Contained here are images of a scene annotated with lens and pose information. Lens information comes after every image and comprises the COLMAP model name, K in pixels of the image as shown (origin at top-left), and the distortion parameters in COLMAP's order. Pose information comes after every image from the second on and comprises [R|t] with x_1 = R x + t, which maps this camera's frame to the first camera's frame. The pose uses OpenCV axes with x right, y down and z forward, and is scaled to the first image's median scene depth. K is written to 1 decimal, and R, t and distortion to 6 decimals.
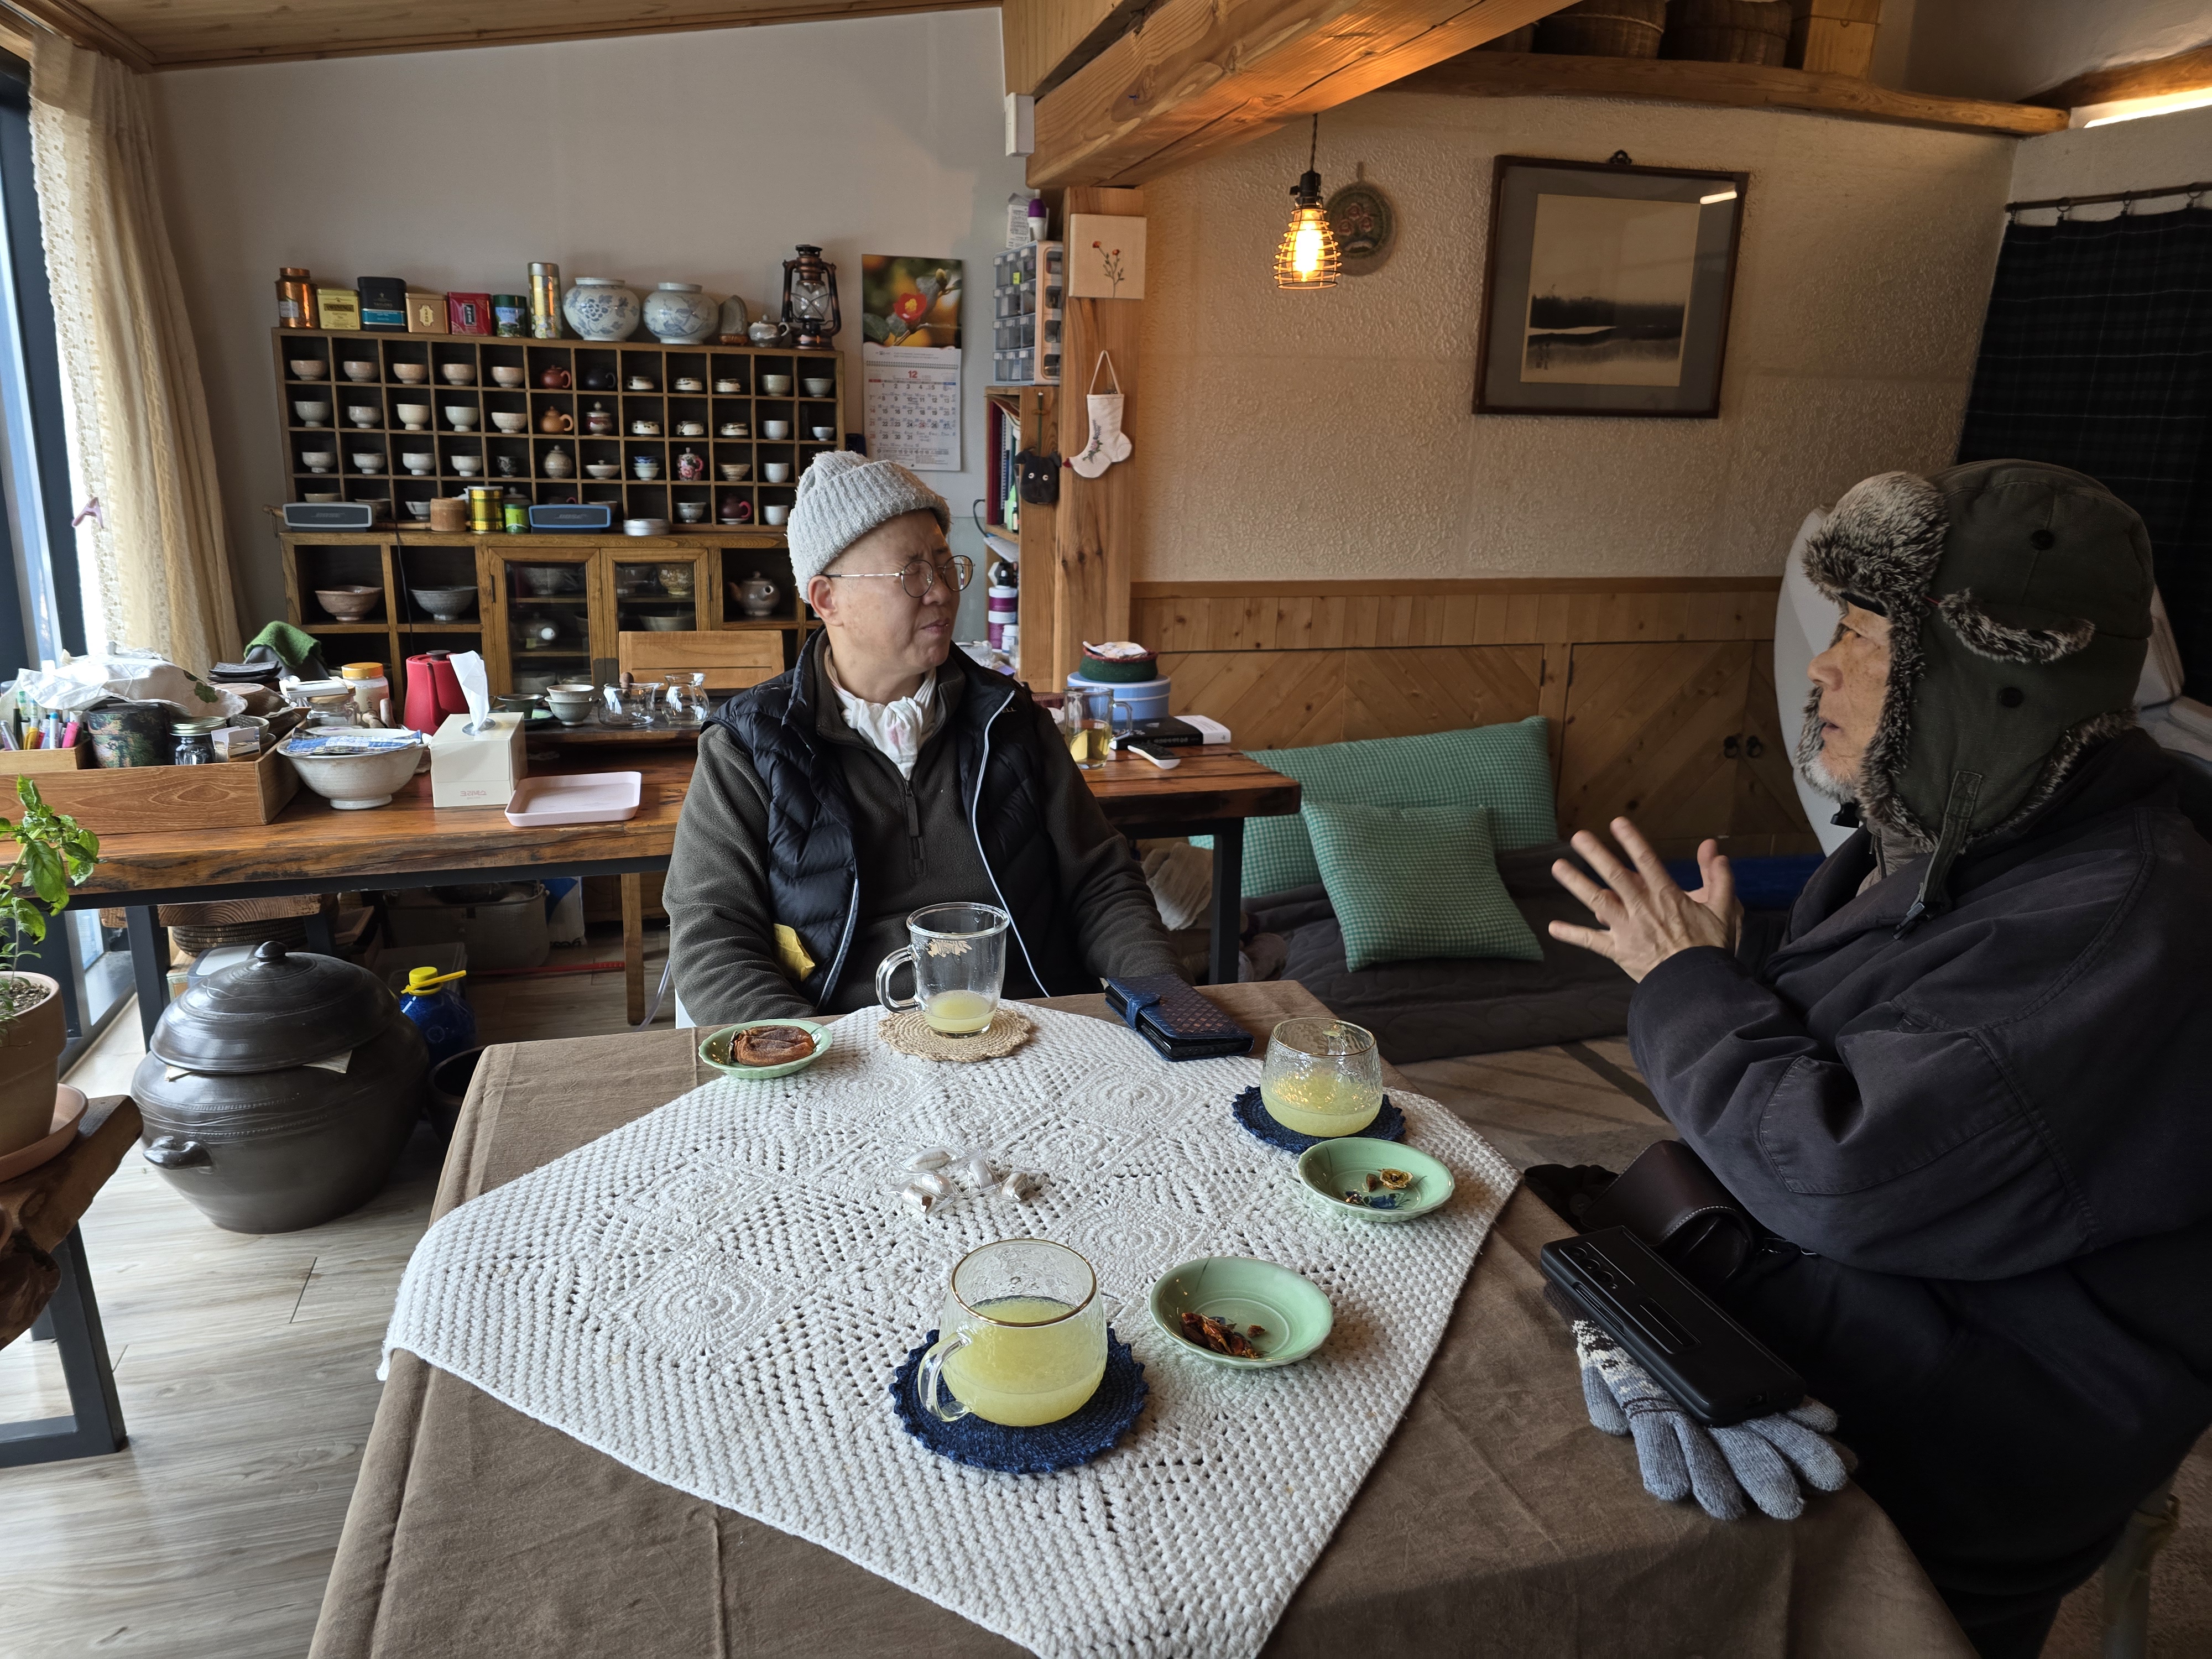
lens RADIAL K [[1565.0, 0, 1087.3], [0, 1565.0, 814.5], [0, 0, 1]] dist [0.069734, -0.044657]
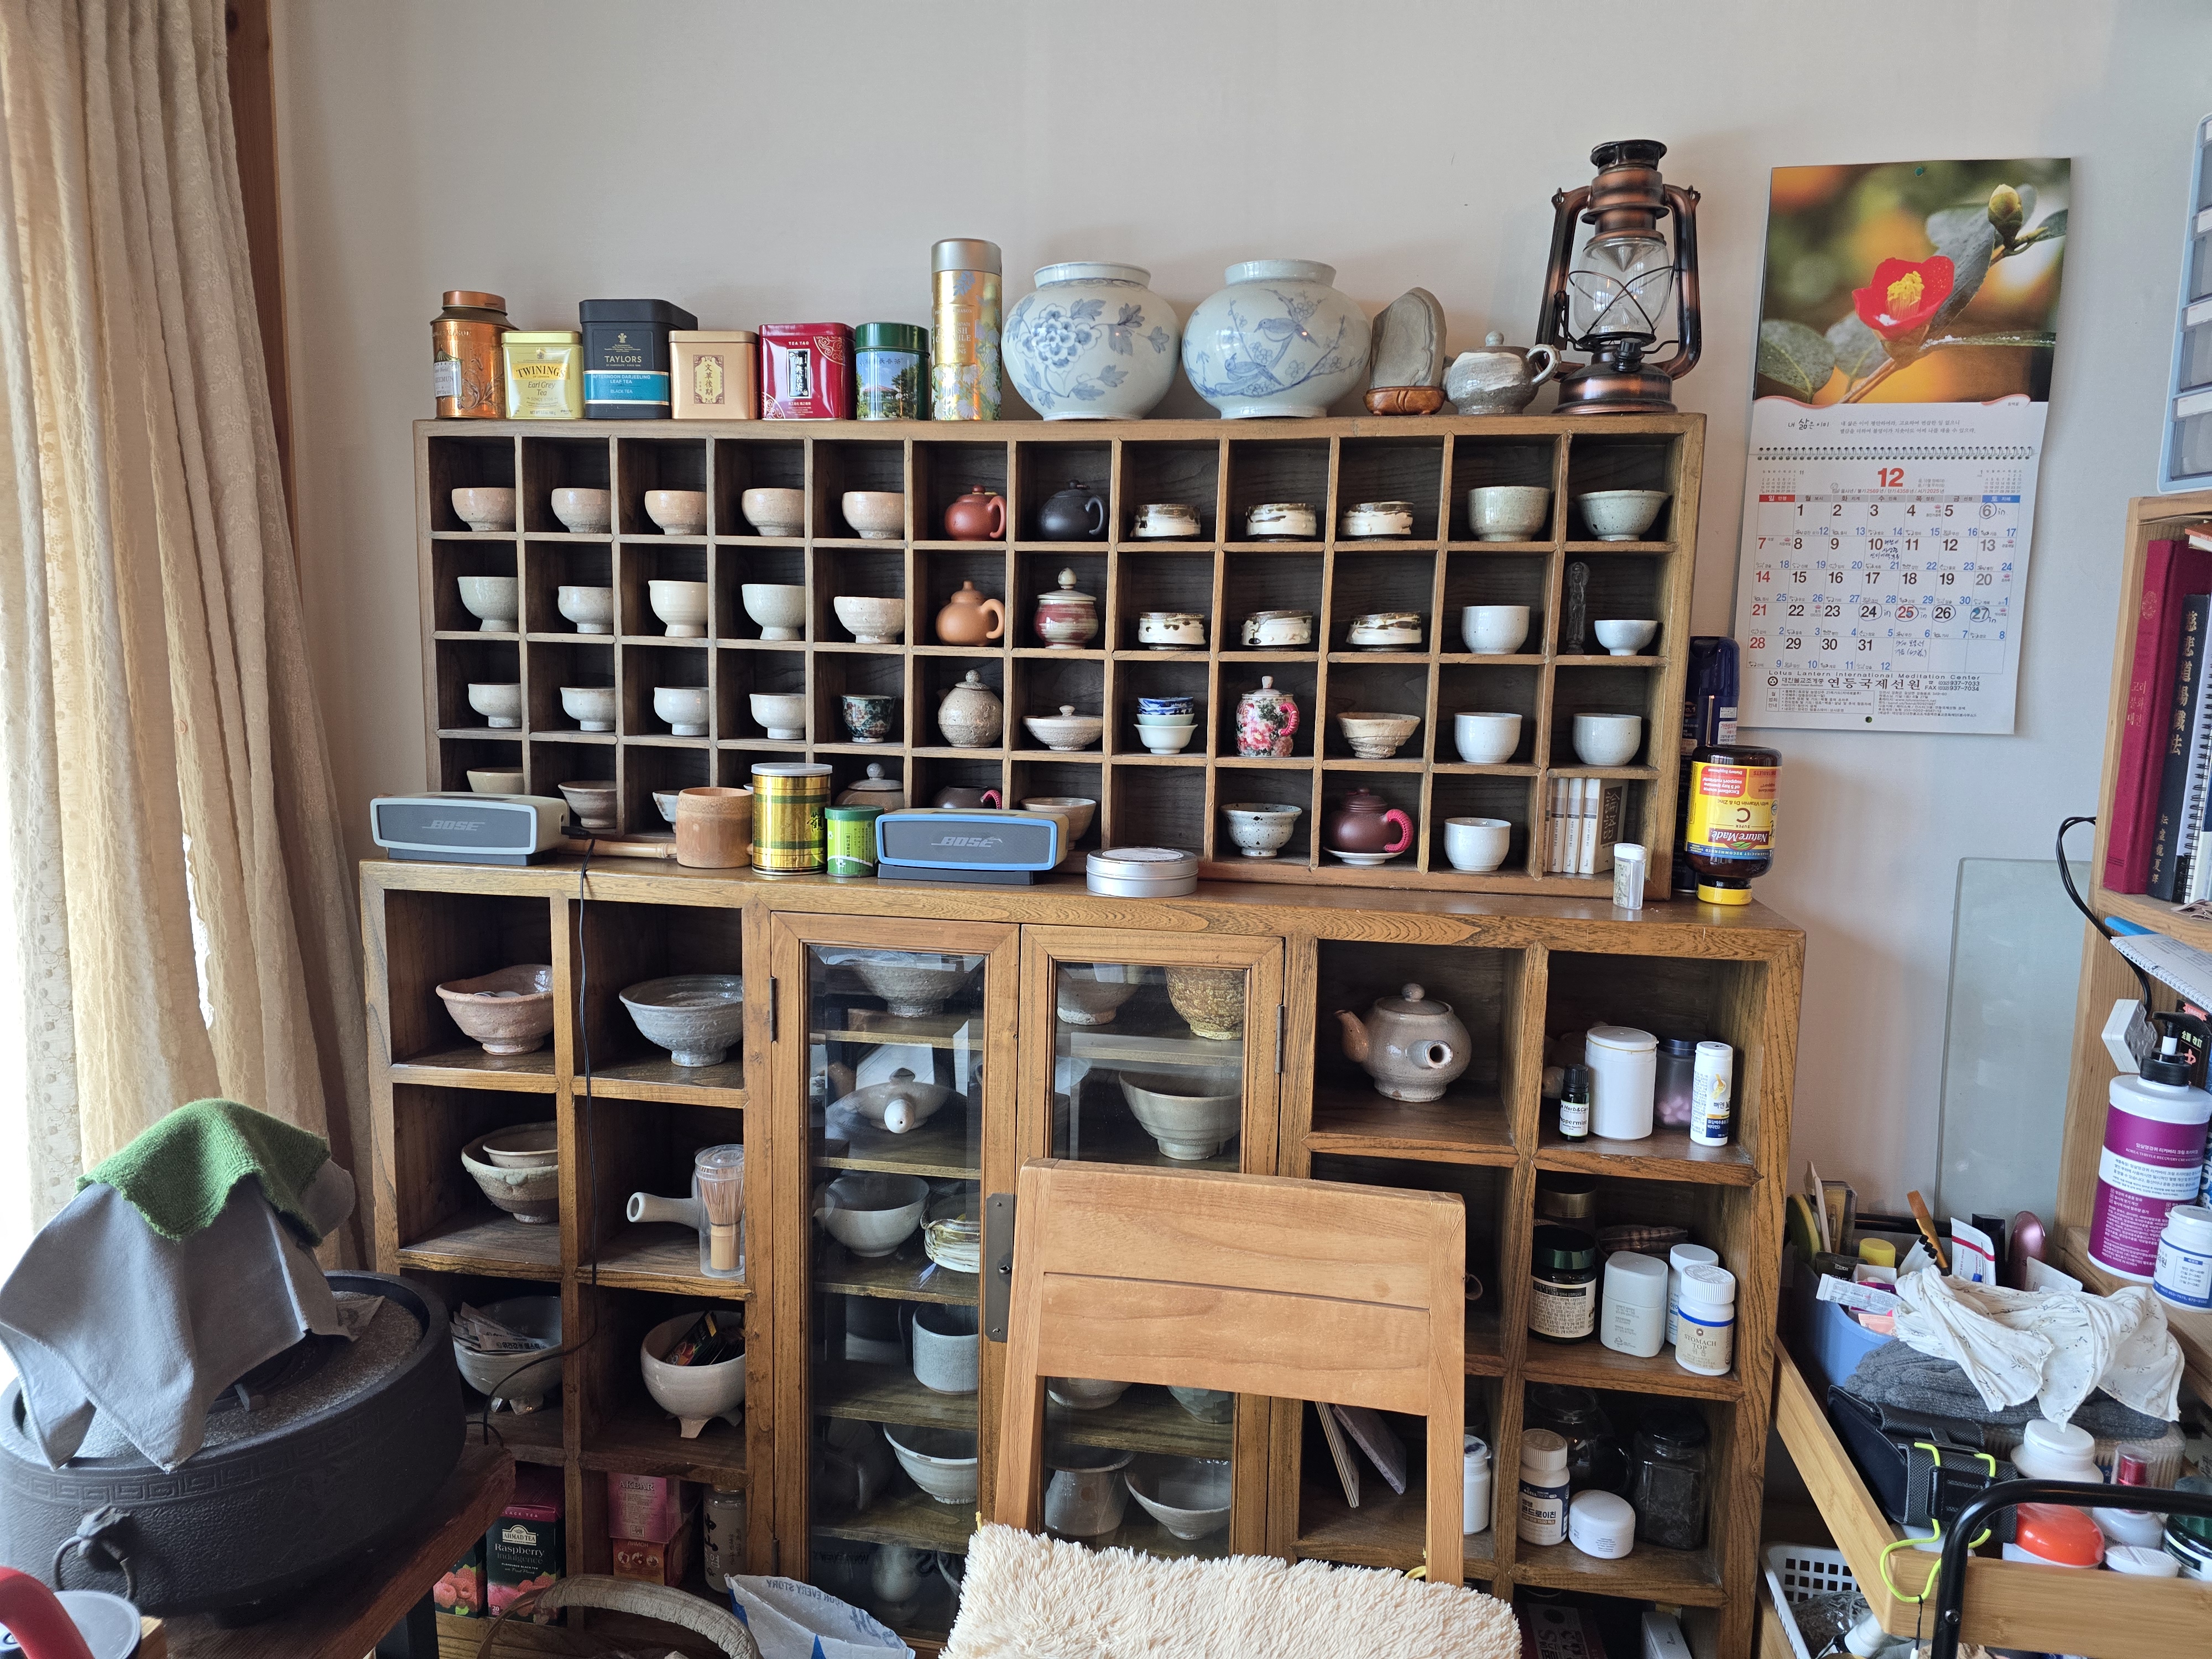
lens RADIAL K [[1565.0, 0, 1100.7], [0, 1565.0, 851.2], [0, 0, 1]] dist [0.069734, -0.044657]
pose [[0.908335, 0.052422, -0.414946, -0.126353], [-0.100044, 0.990546, -0.093860, -0.149288], [0.406103, 0.126769, 0.904992, 0.638590]]
